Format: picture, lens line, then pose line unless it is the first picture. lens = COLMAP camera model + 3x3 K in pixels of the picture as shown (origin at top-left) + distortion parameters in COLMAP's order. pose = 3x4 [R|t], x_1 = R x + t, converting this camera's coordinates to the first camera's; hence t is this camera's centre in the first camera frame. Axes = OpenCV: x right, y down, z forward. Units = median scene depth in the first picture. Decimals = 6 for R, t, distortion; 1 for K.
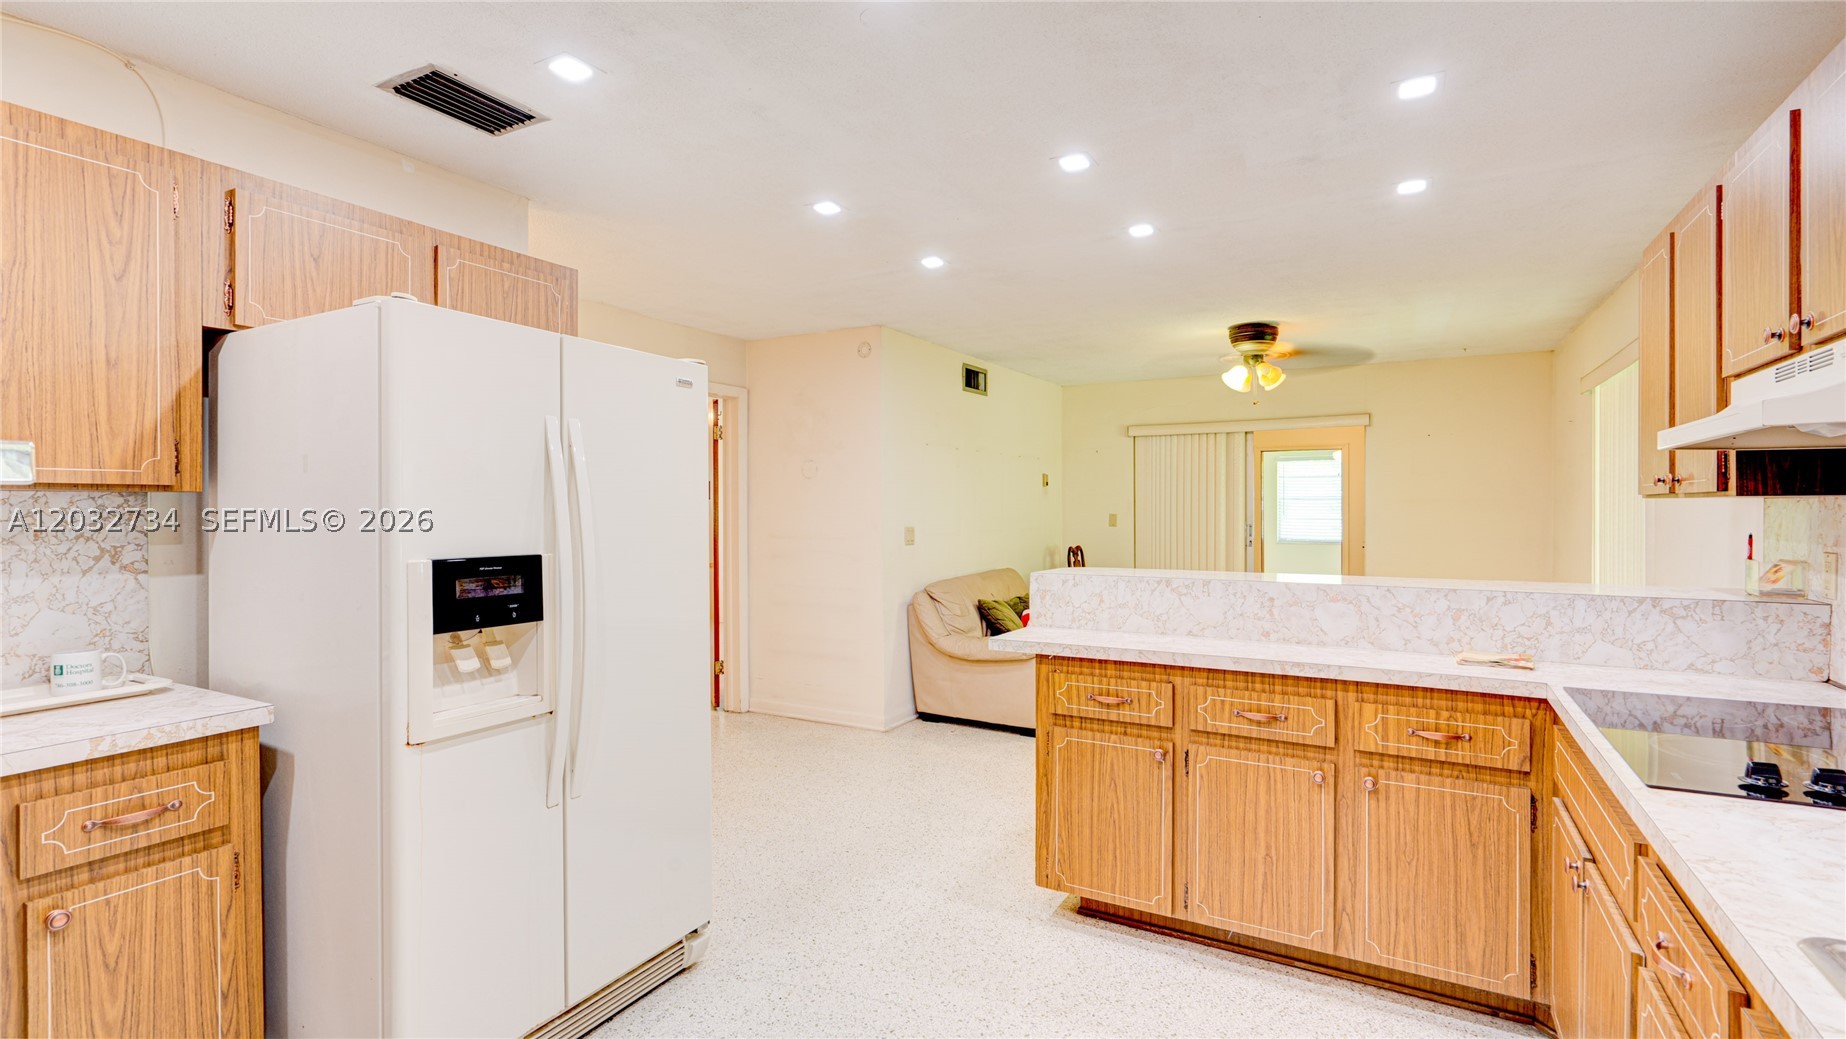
lens RADIAL K [[850.5, 0, 923.9], [0, 850.5, 521.6], [0, 0, 1]] dist [-0.003517, 0.004075]
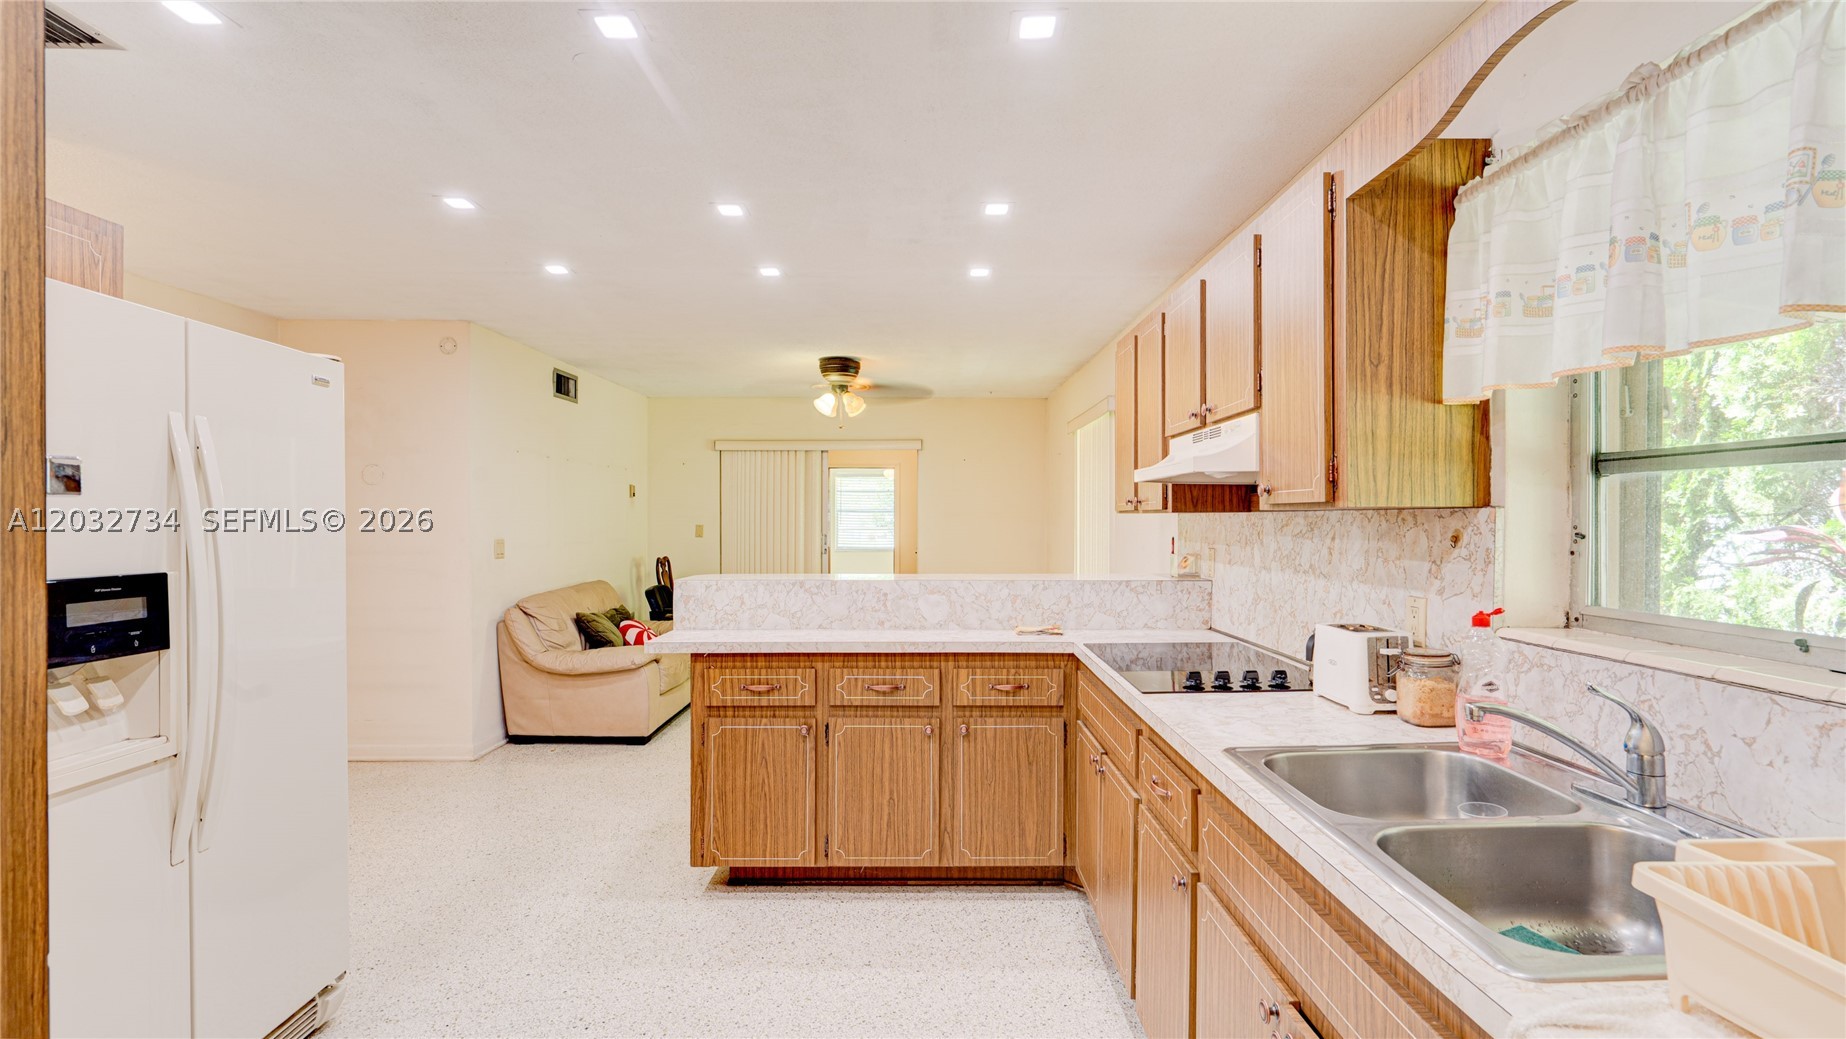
lens RADIAL K [[830.5, 0, 938.8], [0, 830.5, 543.0], [0, 0, 1]] dist [0.003085, 0.001459]
pose [[0.868255, -0.012257, 0.495967, -0.132476], [0.005874, 0.999879, 0.014428, 0.000738], [-0.496084, -0.009614, 0.868221, -0.087398]]
